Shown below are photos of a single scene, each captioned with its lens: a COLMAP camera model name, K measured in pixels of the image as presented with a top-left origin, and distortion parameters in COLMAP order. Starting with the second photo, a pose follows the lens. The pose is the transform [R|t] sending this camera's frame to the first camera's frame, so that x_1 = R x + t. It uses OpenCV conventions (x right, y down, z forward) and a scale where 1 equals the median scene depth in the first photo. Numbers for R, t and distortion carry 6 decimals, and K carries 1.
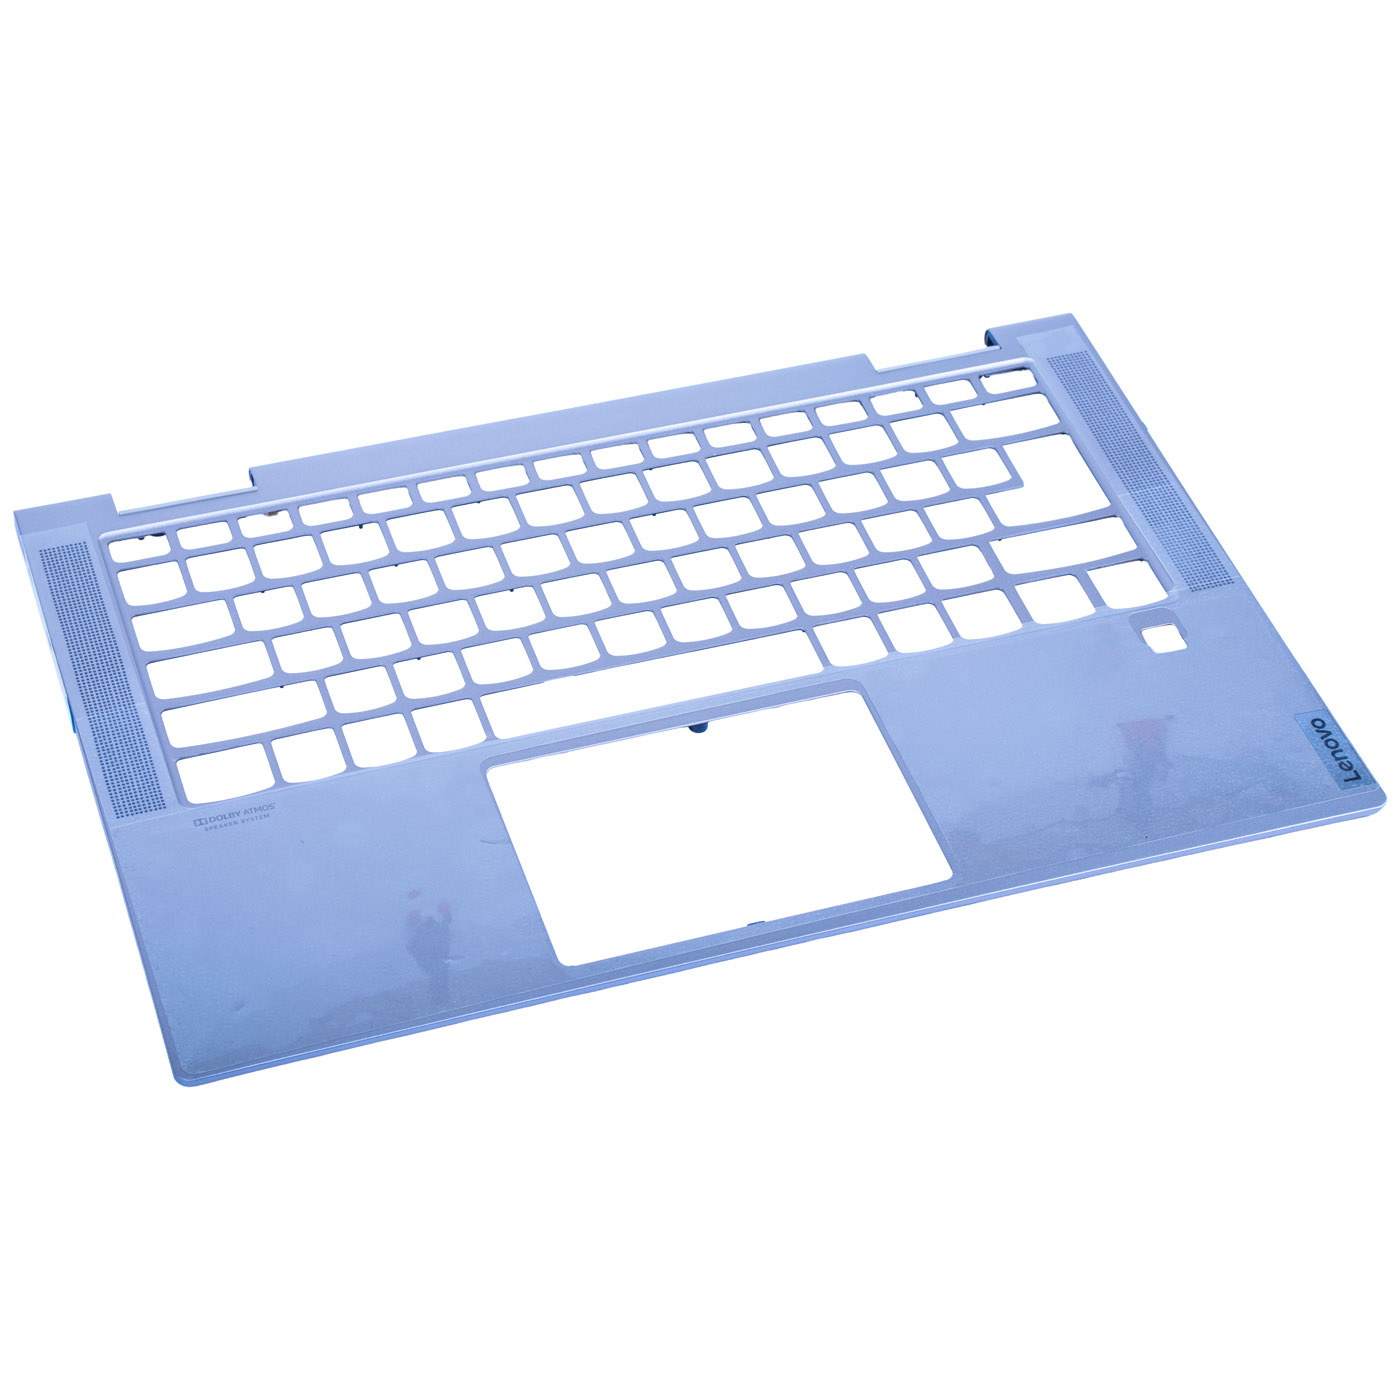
lens RADIAL K [[3005.0, 0, 700.0], [0, 3005.0, 700.0], [0, 0, 1]] dist [0.004250, 0.222093]
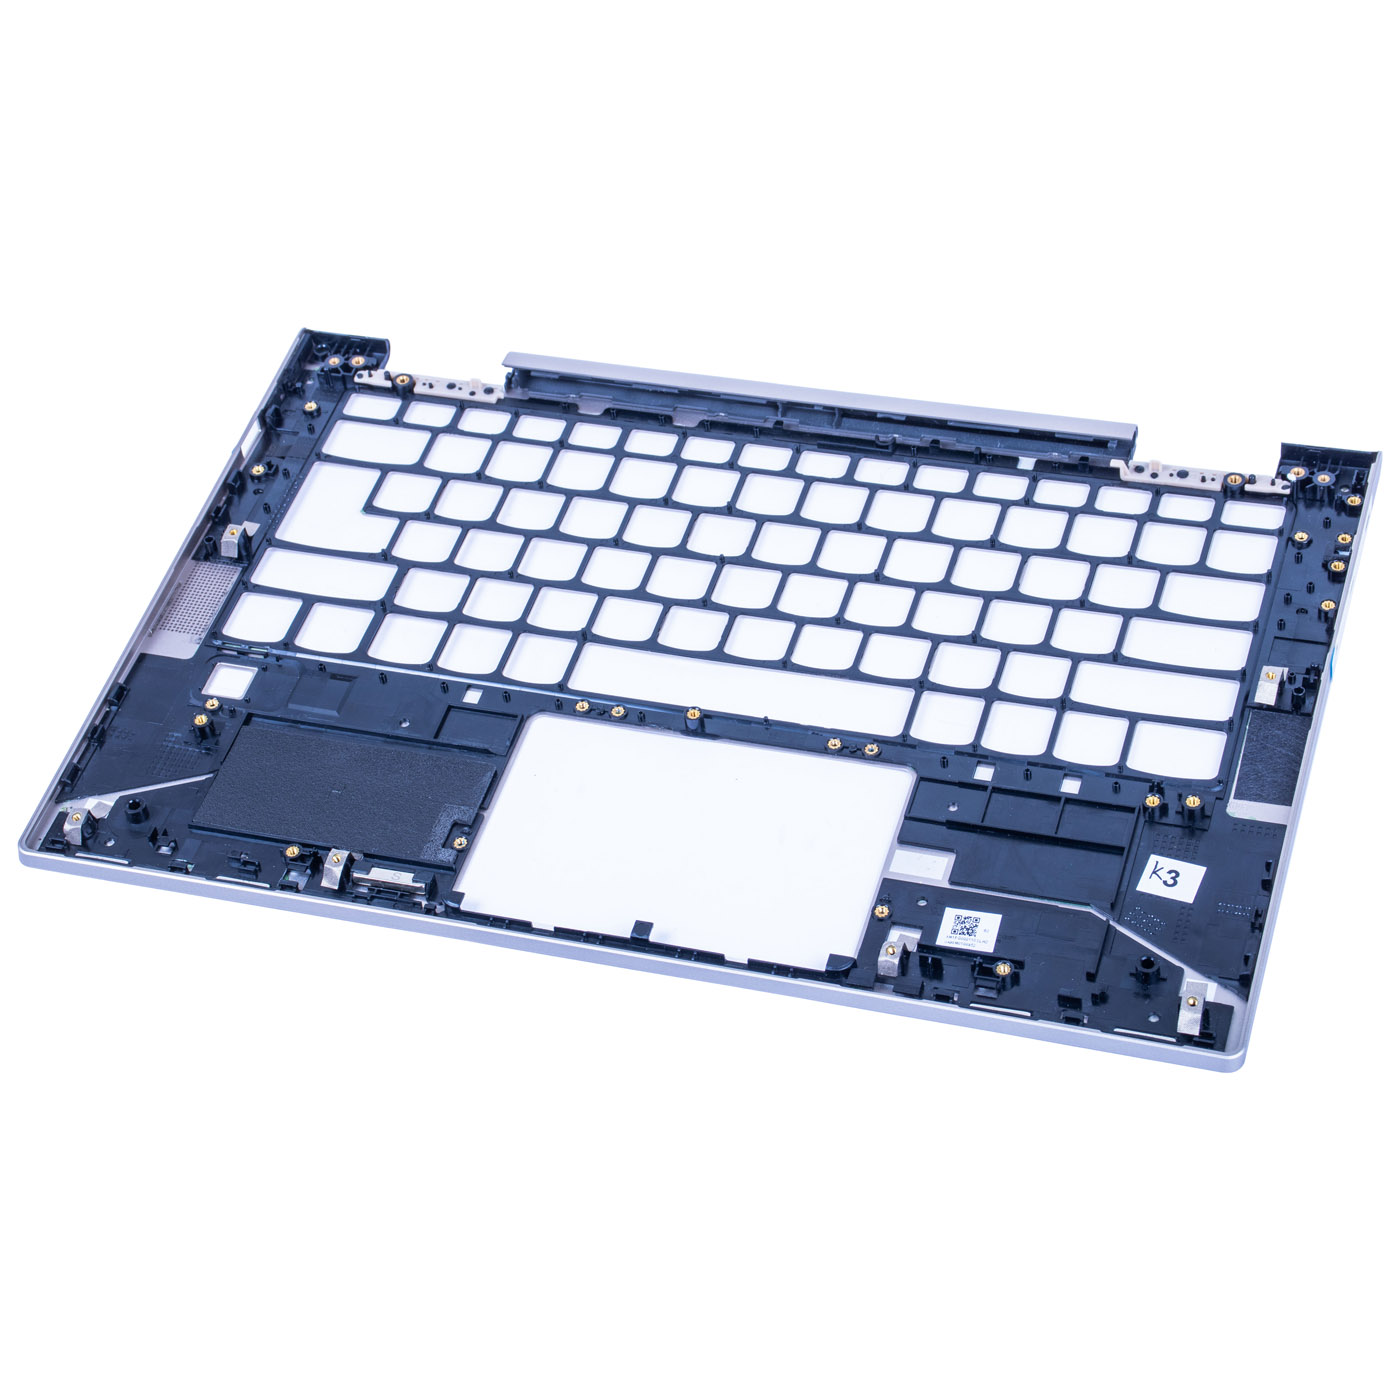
lens RADIAL K [[3086.2, 0, 700.0], [0, 3086.2, 700.0], [0, 0, 1]] dist [0.259497, -0.253014]
pose [[0.824381, 0.330125, -0.459798, 0.437229], [-0.323994, 0.941285, 0.094925, -0.093085], [0.464137, 0.070717, 0.882936, 0.100391]]
